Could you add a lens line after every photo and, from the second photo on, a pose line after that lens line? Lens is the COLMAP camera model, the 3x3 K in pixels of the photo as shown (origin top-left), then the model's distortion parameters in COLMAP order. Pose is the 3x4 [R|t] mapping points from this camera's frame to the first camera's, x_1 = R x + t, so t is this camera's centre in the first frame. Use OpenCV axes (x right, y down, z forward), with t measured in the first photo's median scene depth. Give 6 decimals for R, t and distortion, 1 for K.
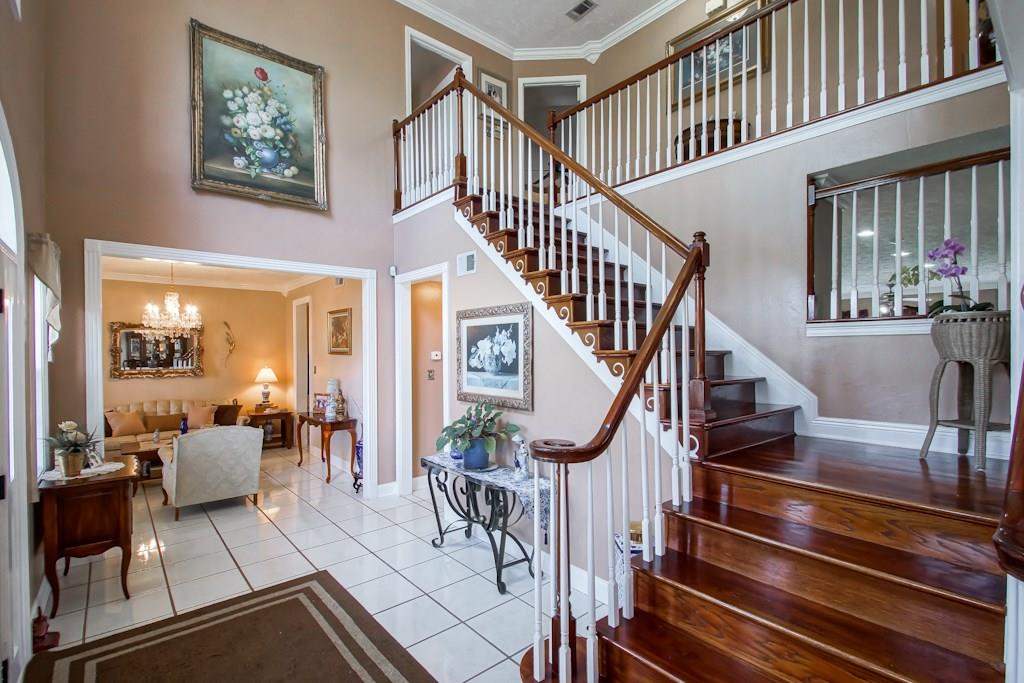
lens RADIAL K [[477.8, 0, 512.3], [0, 477.8, 346.9], [0, 0, 1]] dist [0.013930, -0.003808]
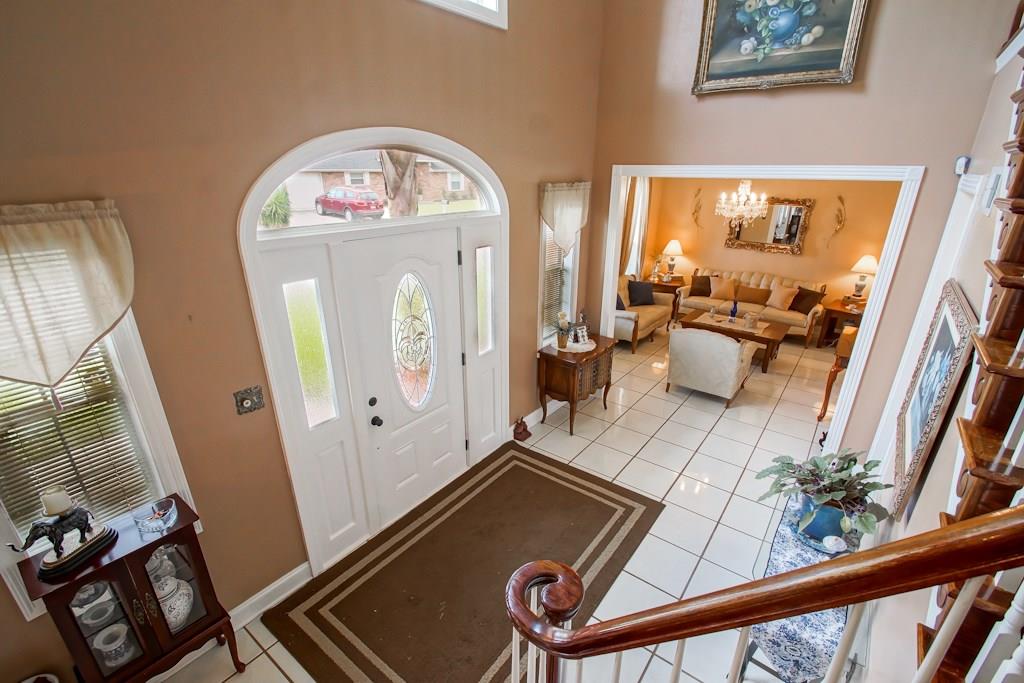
lens RADIAL K [[477.8, 0, 512.1], [0, 477.8, 351.3], [0, 0, 1]] dist [0.013930, -0.003808]
pose [[0.222758, 0.360027, -0.905958, 0.291688], [-0.006043, 0.929800, 0.368016, -0.188431], [0.974855, -0.076504, 0.209296, 0.367078]]
